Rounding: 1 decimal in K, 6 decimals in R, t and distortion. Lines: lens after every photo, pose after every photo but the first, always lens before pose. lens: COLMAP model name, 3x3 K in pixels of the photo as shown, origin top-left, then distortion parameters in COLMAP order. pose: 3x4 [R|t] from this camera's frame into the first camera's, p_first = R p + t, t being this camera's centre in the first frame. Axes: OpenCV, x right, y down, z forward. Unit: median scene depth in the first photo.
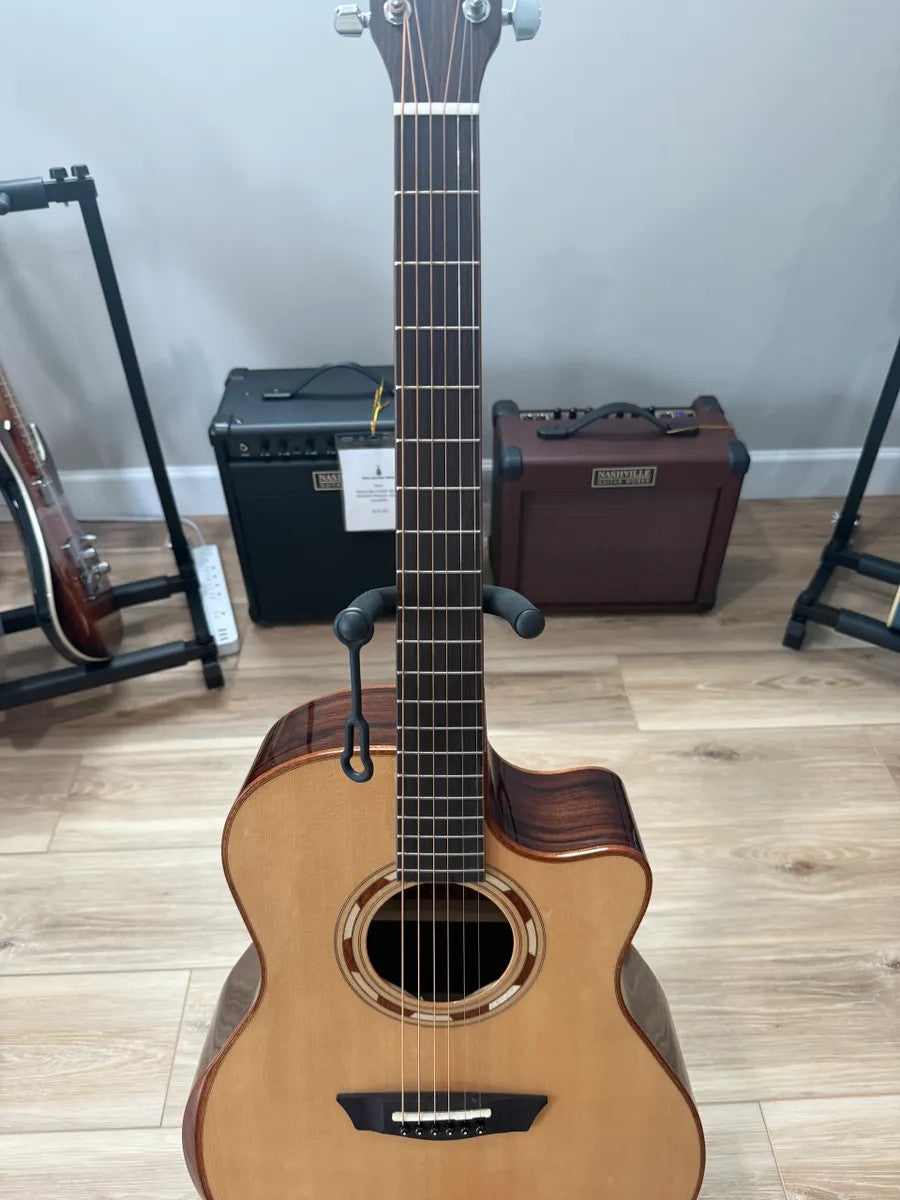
lens RADIAL K [[869.3, 0, 448.3], [0, 869.3, 592.4], [0, 0, 1]] dist [-0.001193, -0.012697]
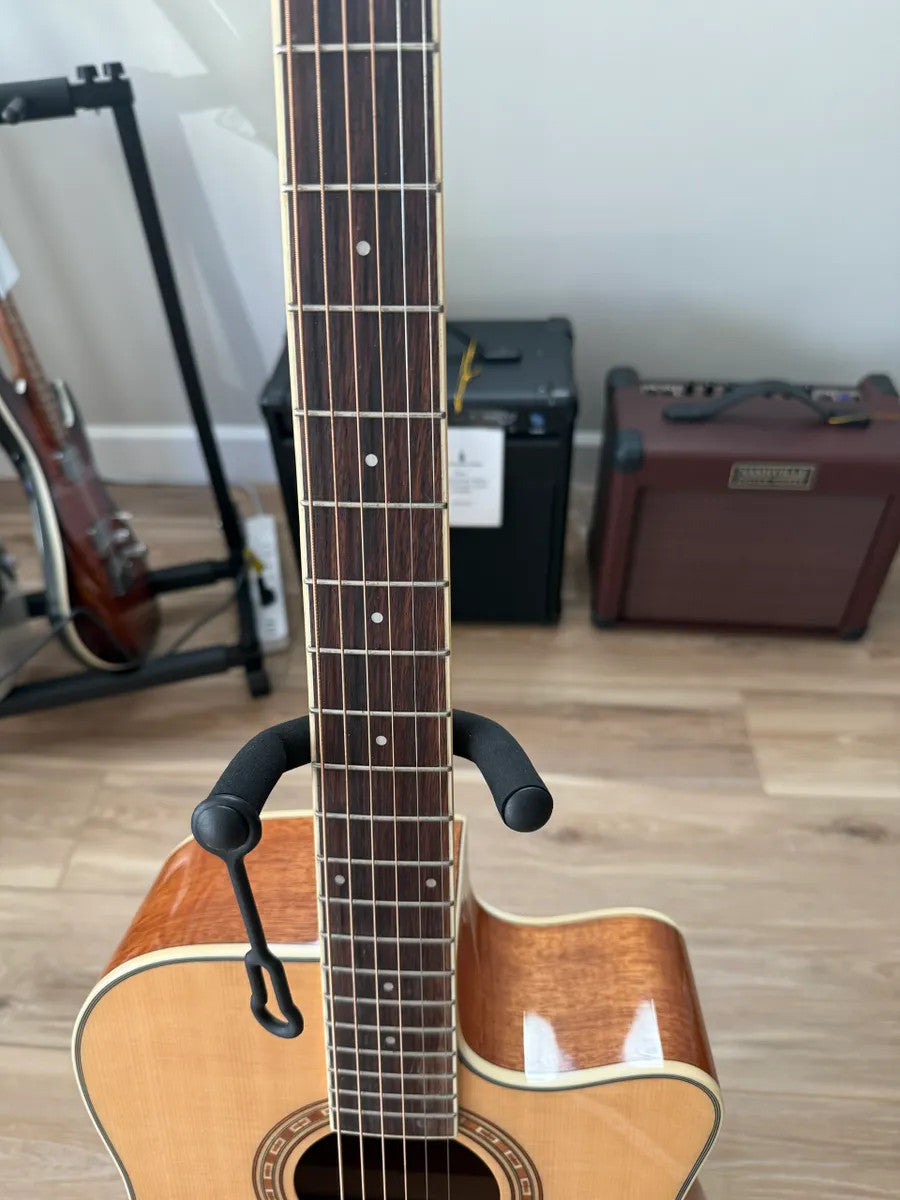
lens RADIAL K [[869.3, 0, 443.5], [0, 869.3, 604.0], [0, 0, 1]] dist [-0.001193, -0.012697]
pose [[0.993855, 0.060307, -0.092815, -0.014024], [-0.052142, 0.994753, 0.088016, -0.074262], [0.097636, -0.082636, 0.991786, 0.181484]]
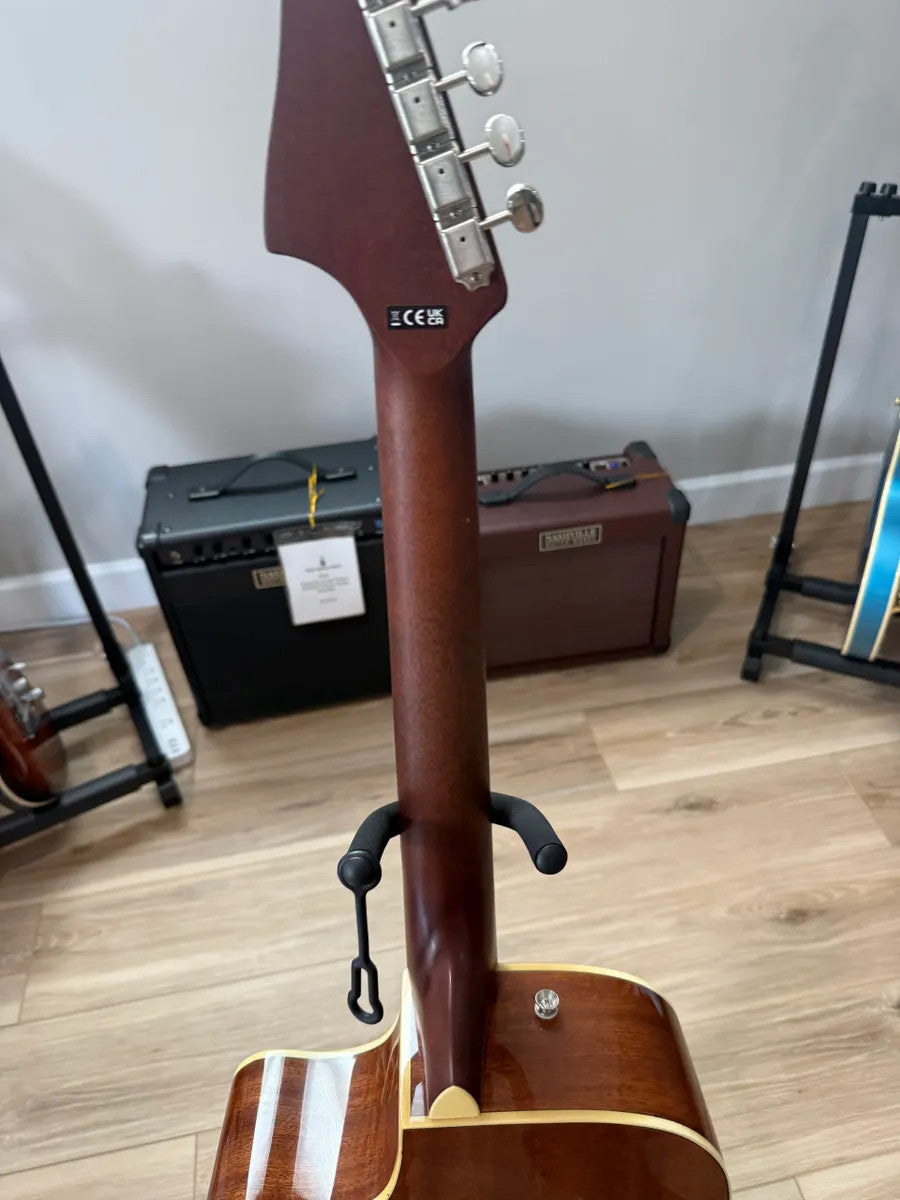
lens RADIAL K [[869.3, 0, 455.1], [0, 869.3, 594.3], [0, 0, 1]] dist [-0.001193, -0.012697]
pose [[0.988121, -0.121569, 0.094014, -0.029533], [0.121213, 0.992581, 0.009511, -0.098067], [-0.094473, 0.001997, 0.995525, 0.030538]]
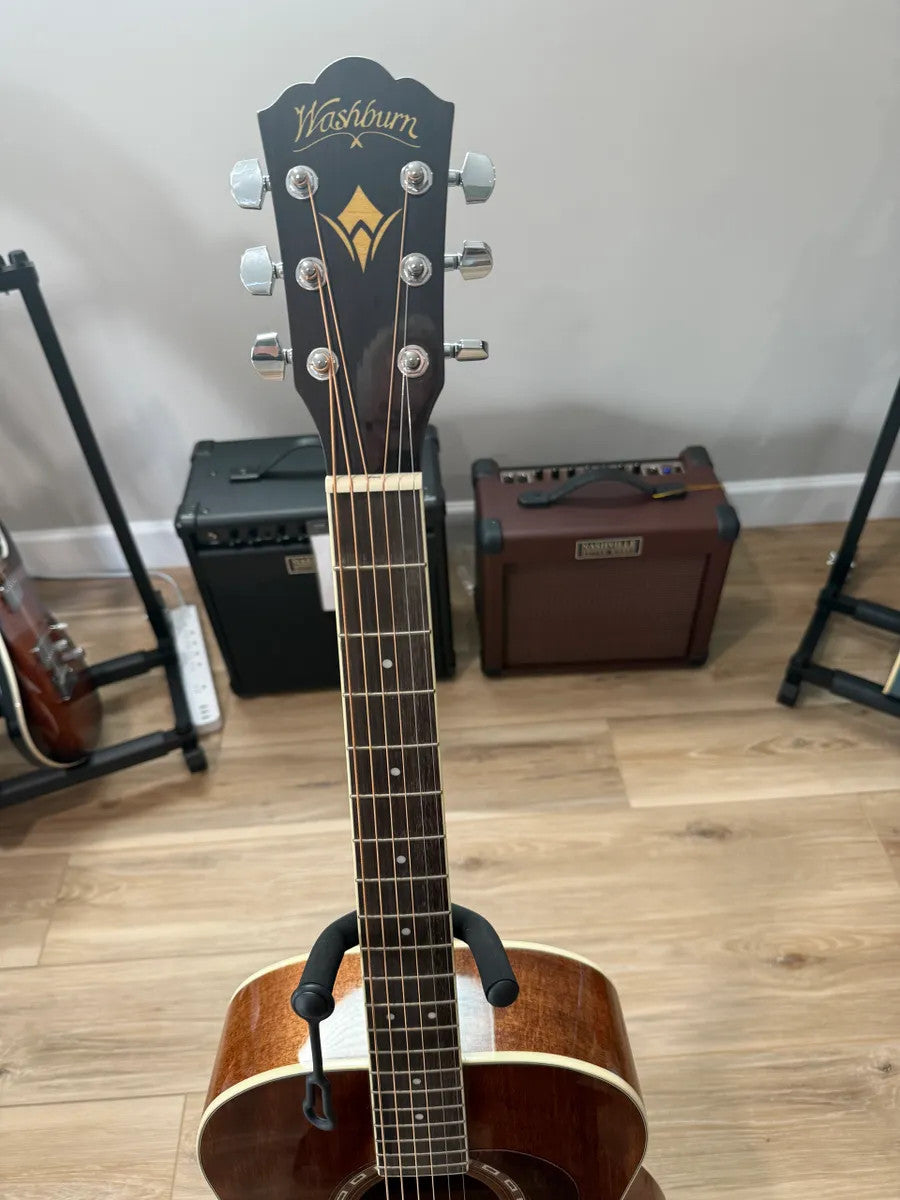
lens RADIAL K [[869.3, 0, 445.9], [0, 869.3, 596.0], [0, 0, 1]] dist [-0.001193, -0.012697]
pose [[0.999292, -0.036793, -0.007874, 0.028506], [0.037321, 0.995839, 0.083132, -0.173258], [0.004782, -0.083367, 0.996507, 0.038256]]
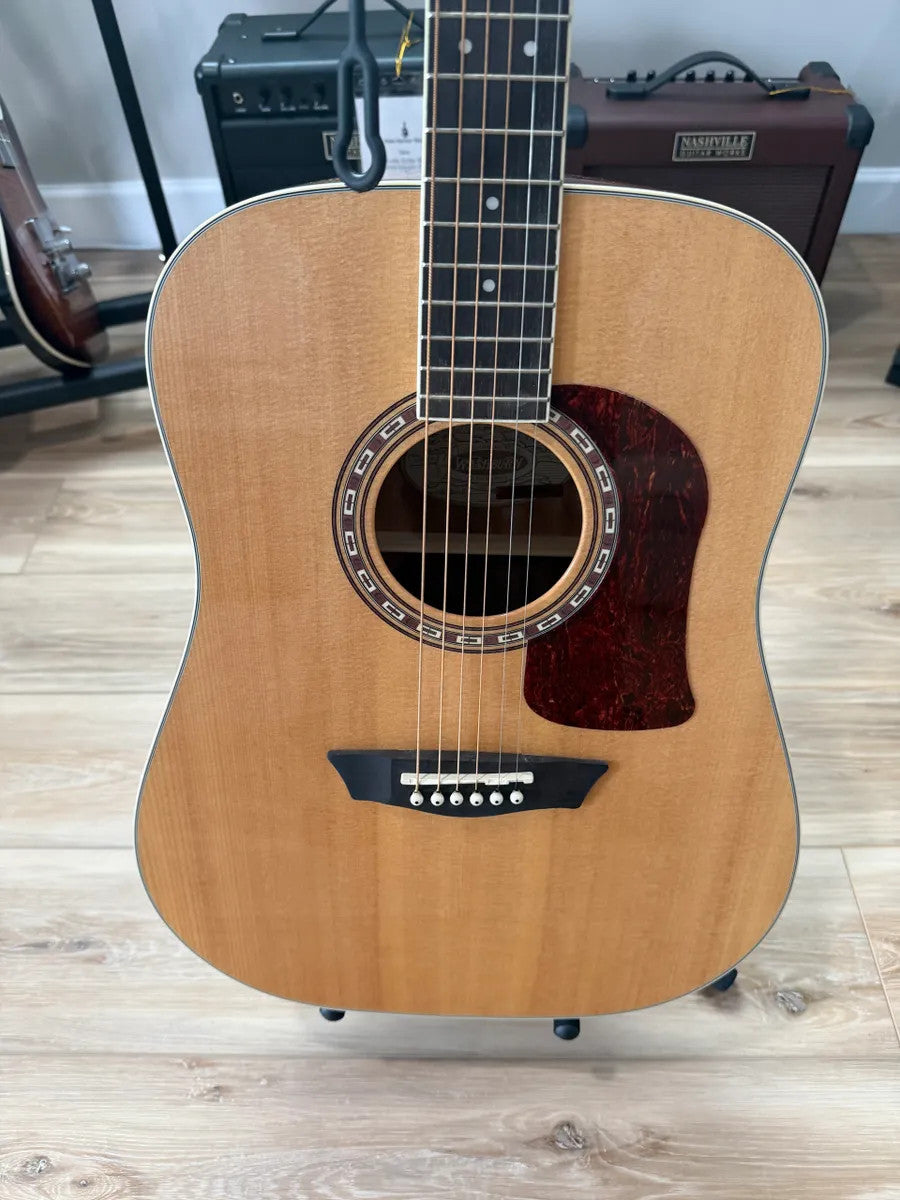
lens RADIAL K [[869.3, 0, 449.4], [0, 869.3, 606.3], [0, 0, 1]] dist [-0.001193, -0.012697]
pose [[0.998894, 0.026368, -0.038919, 0.003428], [-0.019442, 0.985481, 0.168671, 0.159371], [0.042802, -0.167728, 0.984904, 0.137461]]
